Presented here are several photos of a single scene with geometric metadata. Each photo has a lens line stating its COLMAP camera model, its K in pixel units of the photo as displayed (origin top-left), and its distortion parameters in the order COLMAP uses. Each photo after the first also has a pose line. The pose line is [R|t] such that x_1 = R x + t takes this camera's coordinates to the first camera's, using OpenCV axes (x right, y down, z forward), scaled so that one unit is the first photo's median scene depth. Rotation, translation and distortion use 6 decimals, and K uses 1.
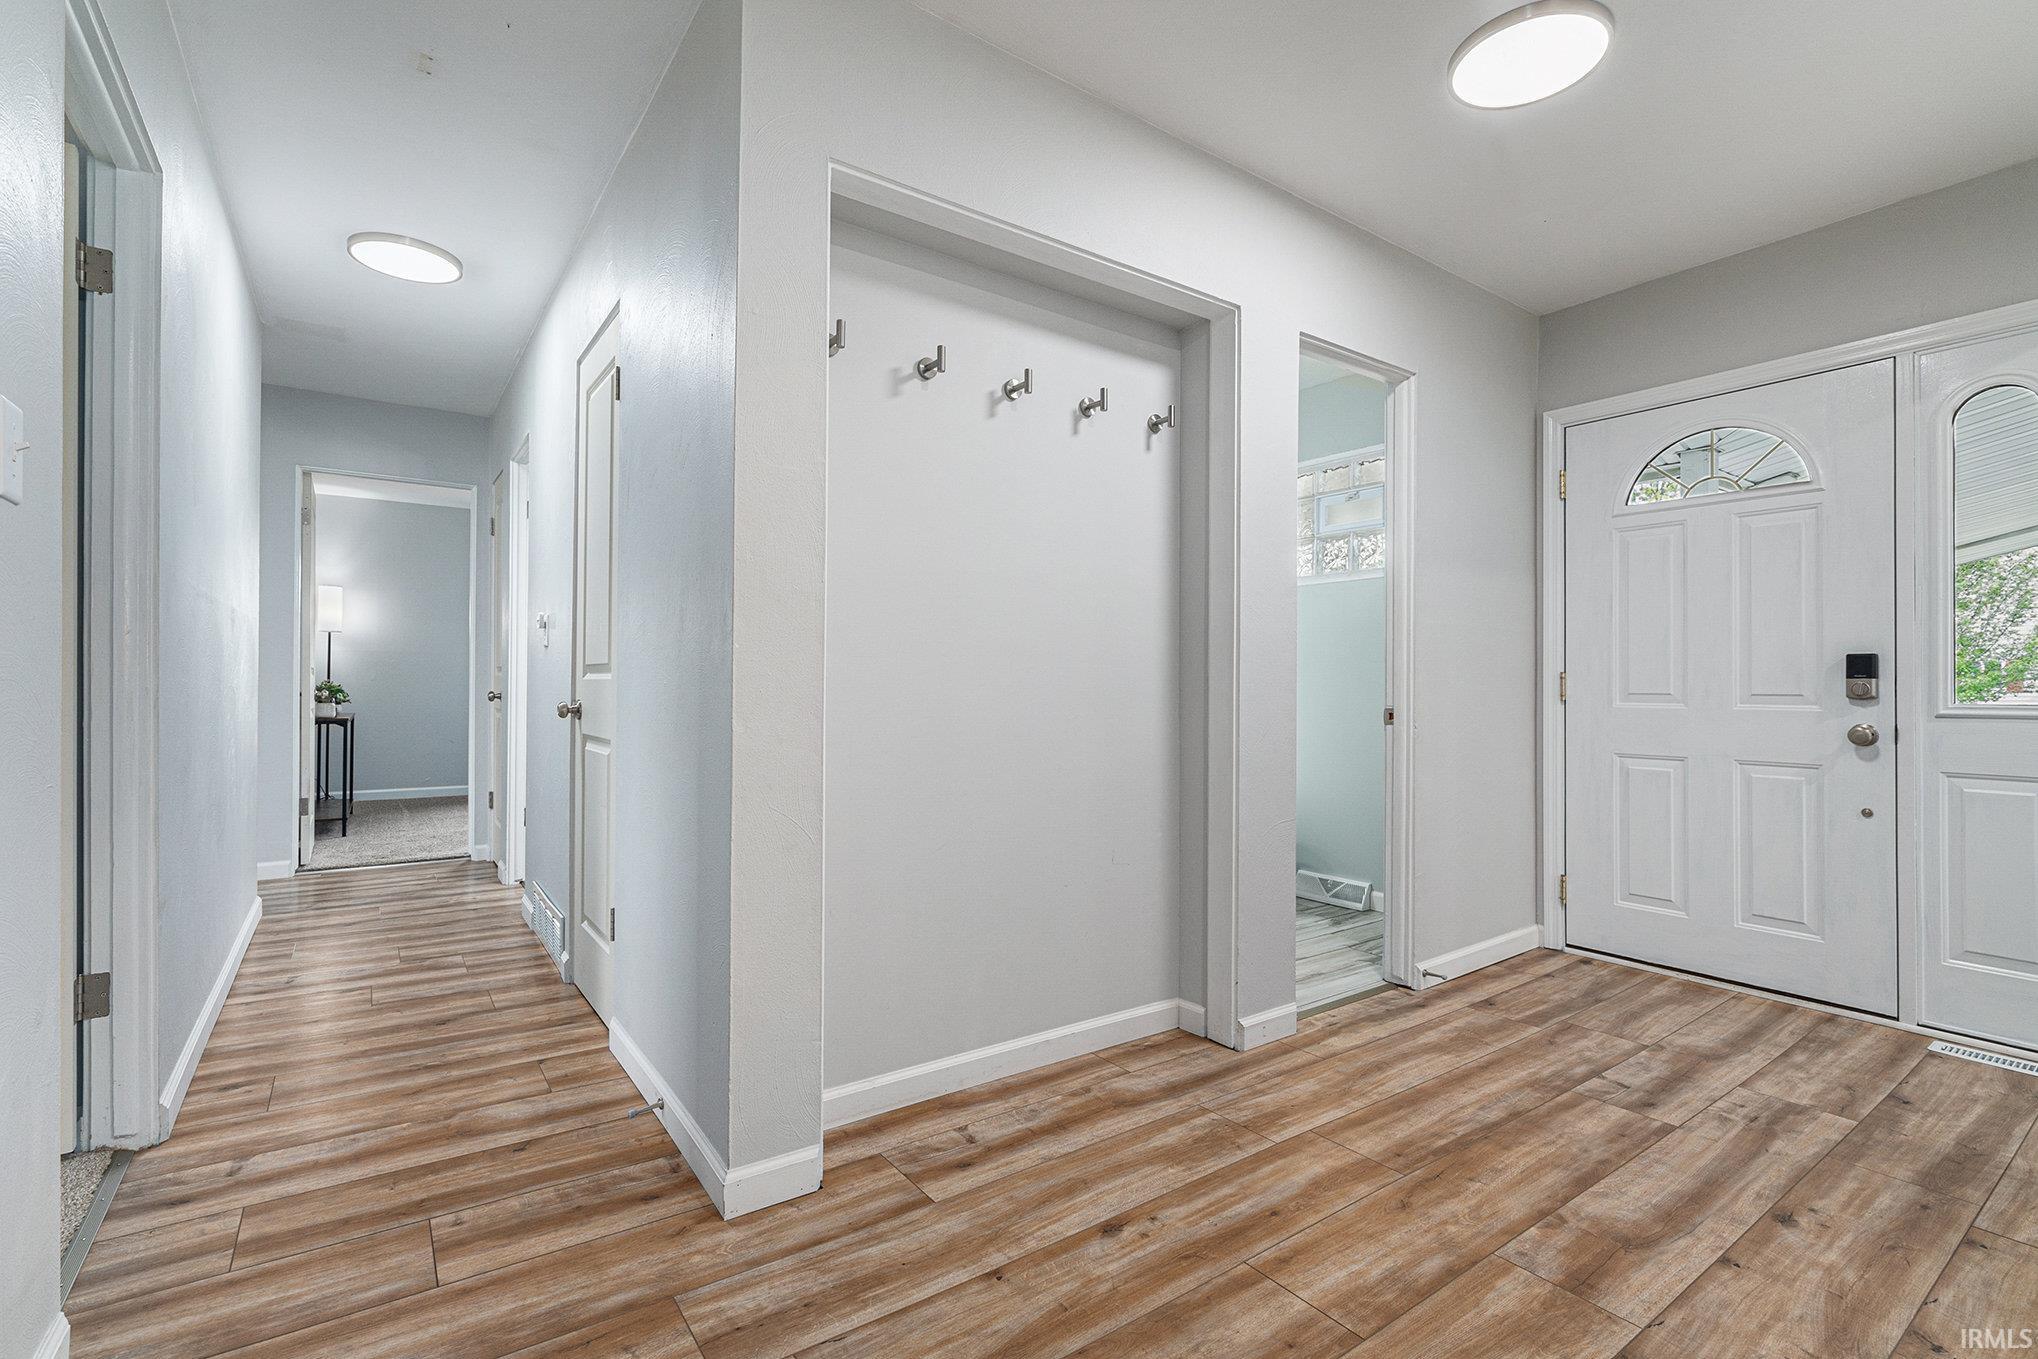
lens RADIAL K [[908.6, 0, 1020.3], [0, 908.6, 683.2], [0, 0, 1]] dist [0.004773, 0.000286]
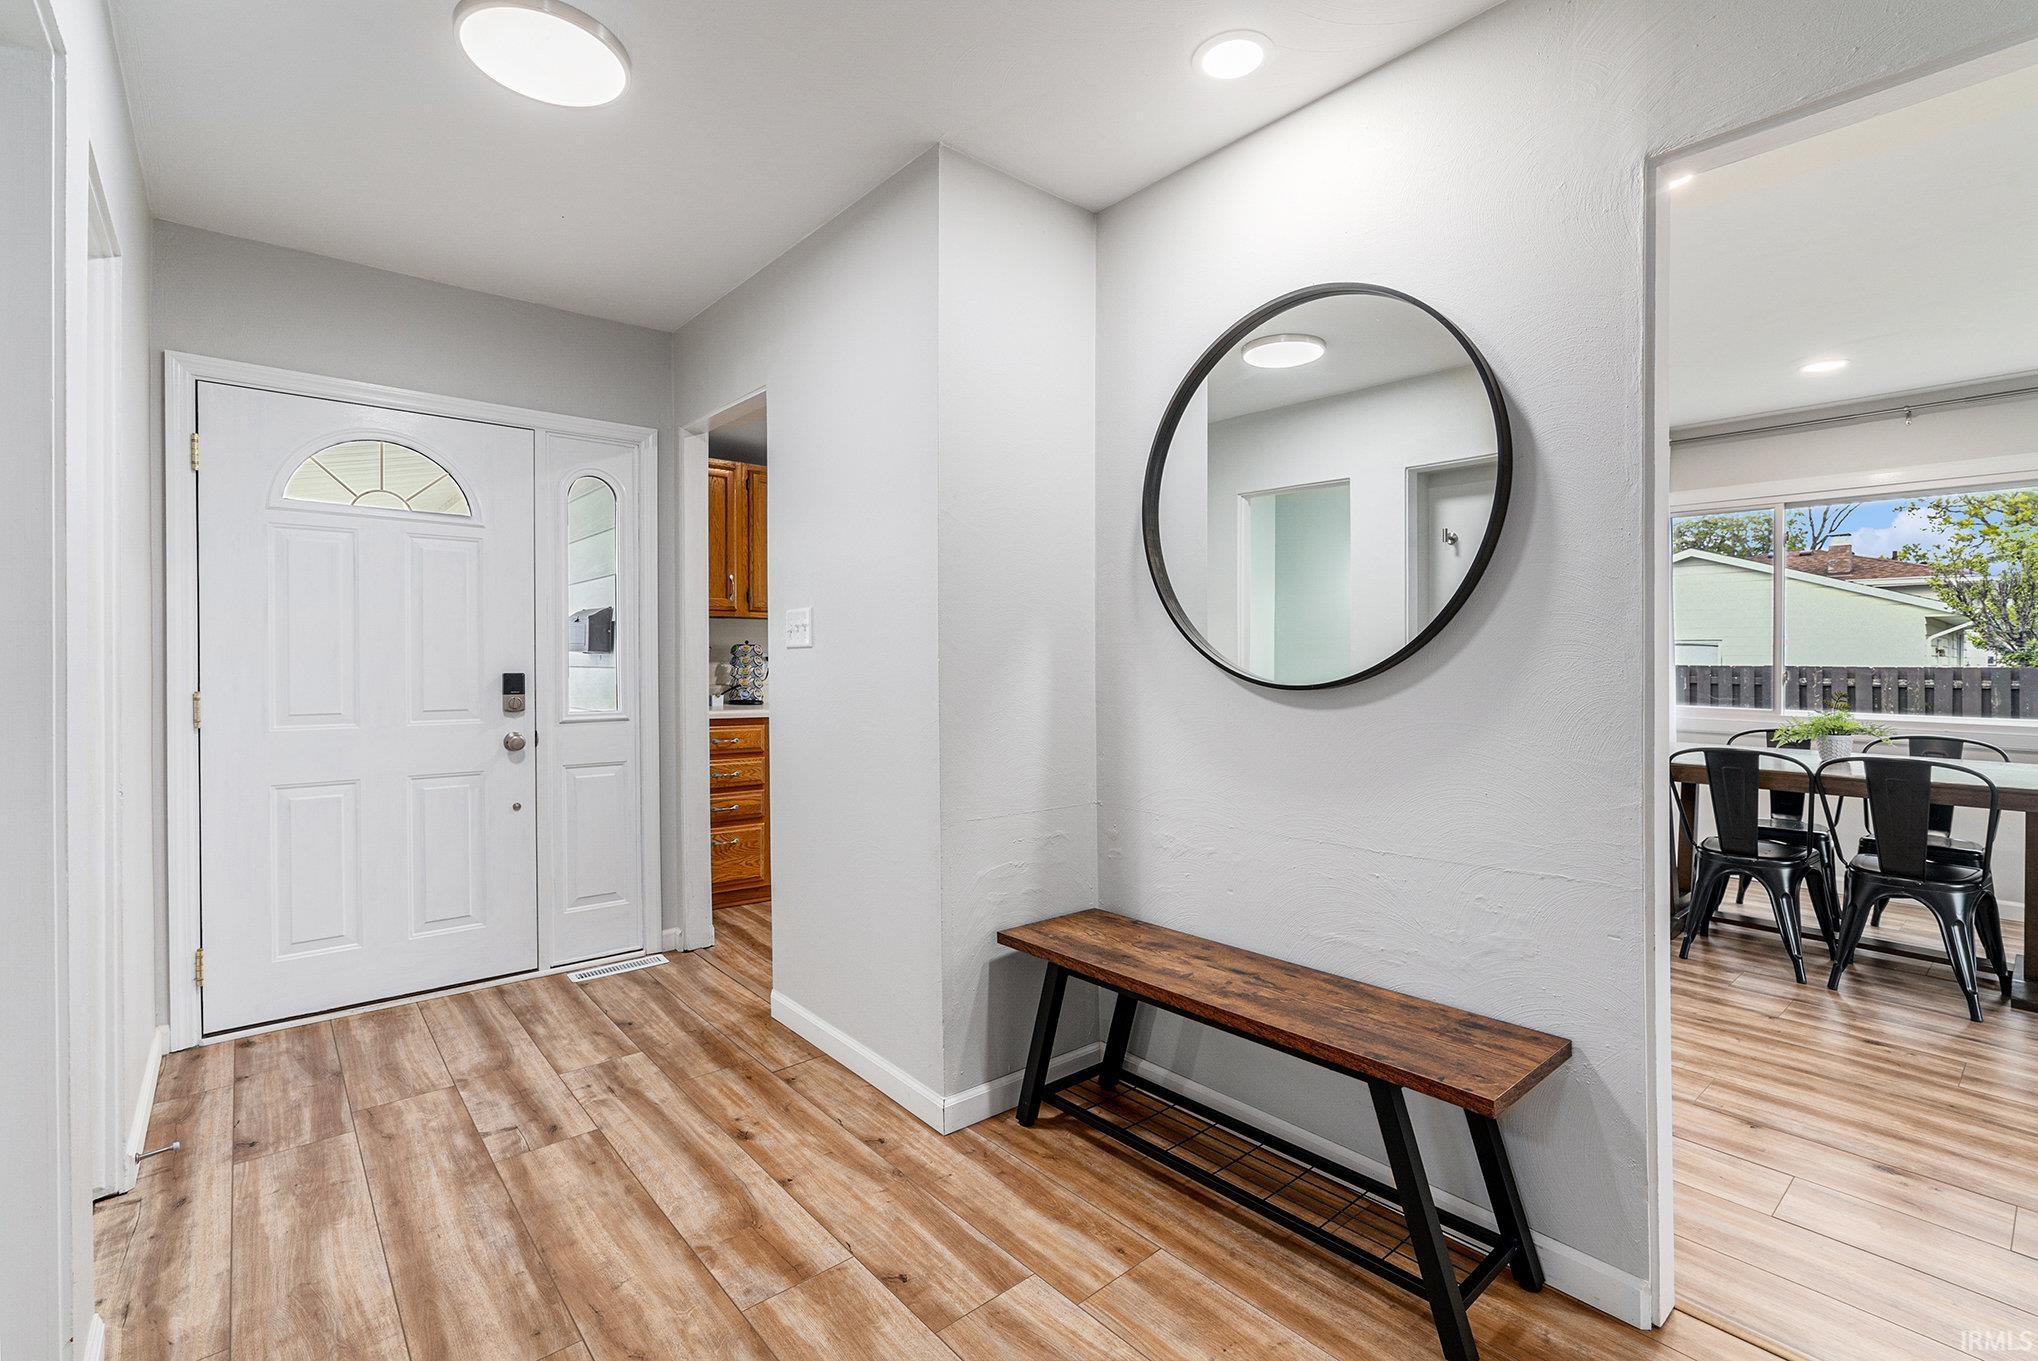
lens RADIAL K [[908.6, 0, 993.6], [0, 908.6, 651.0], [0, 0, 1]] dist [0.004773, 0.000286]
pose [[-0.075198, -0.004380, 0.997159, -0.330093], [-0.009223, 0.999951, 0.003697, -0.077426], [-0.997126, -0.008918, -0.075234, 0.510985]]
